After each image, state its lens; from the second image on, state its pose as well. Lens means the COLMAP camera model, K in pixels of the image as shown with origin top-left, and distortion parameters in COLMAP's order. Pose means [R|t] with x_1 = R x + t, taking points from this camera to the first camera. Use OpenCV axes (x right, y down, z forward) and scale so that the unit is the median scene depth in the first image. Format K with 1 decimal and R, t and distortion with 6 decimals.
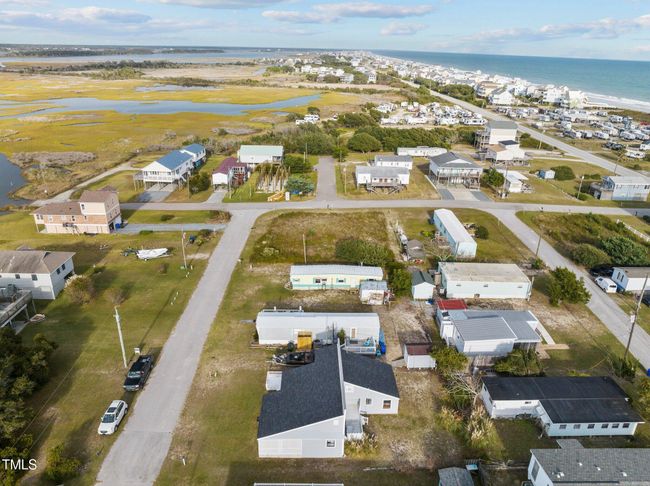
lens RADIAL K [[477.3, 0, 325.0], [0, 477.3, 243.0], [0, 0, 1]] dist [-0.004960, -0.002834]
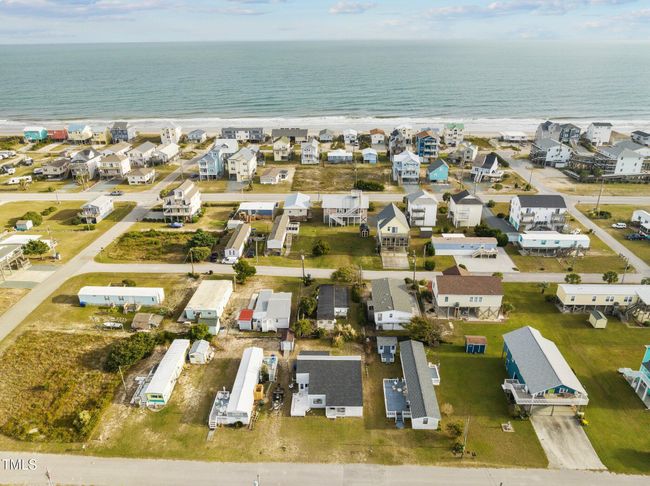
lens RADIAL K [[483.5, 0, 325.0], [0, 483.5, 243.0], [0, 0, 1]] dist [-0.003114, -0.088599]
pose [[0.038739, -0.436816, 0.898716, -0.890963], [0.399495, 0.831157, 0.386759, -0.489894], [-0.915917, 0.344050, 0.206704, 0.356407]]
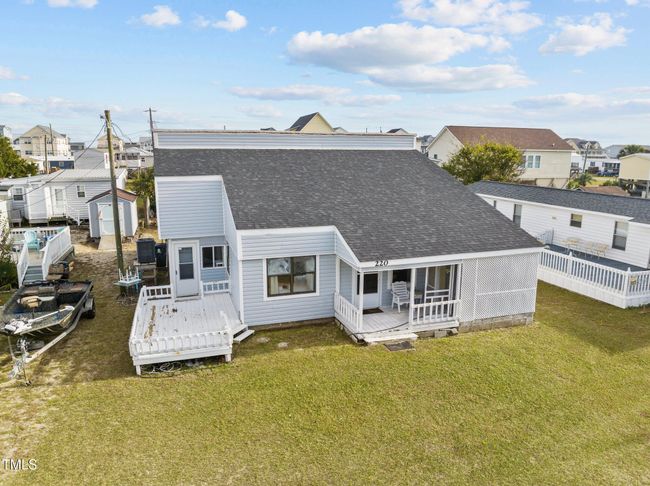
lens RADIAL K [[467.8, 0, 325.0], [0, 467.8, 243.0], [0, 0, 1]] dist [-0.038595, -0.000180]
pose [[-0.292459, -0.191617, 0.936884, -0.245268], [0.373185, 0.879167, 0.296306, 0.159699], [-0.880455, 0.436288, -0.185612, 0.736296]]
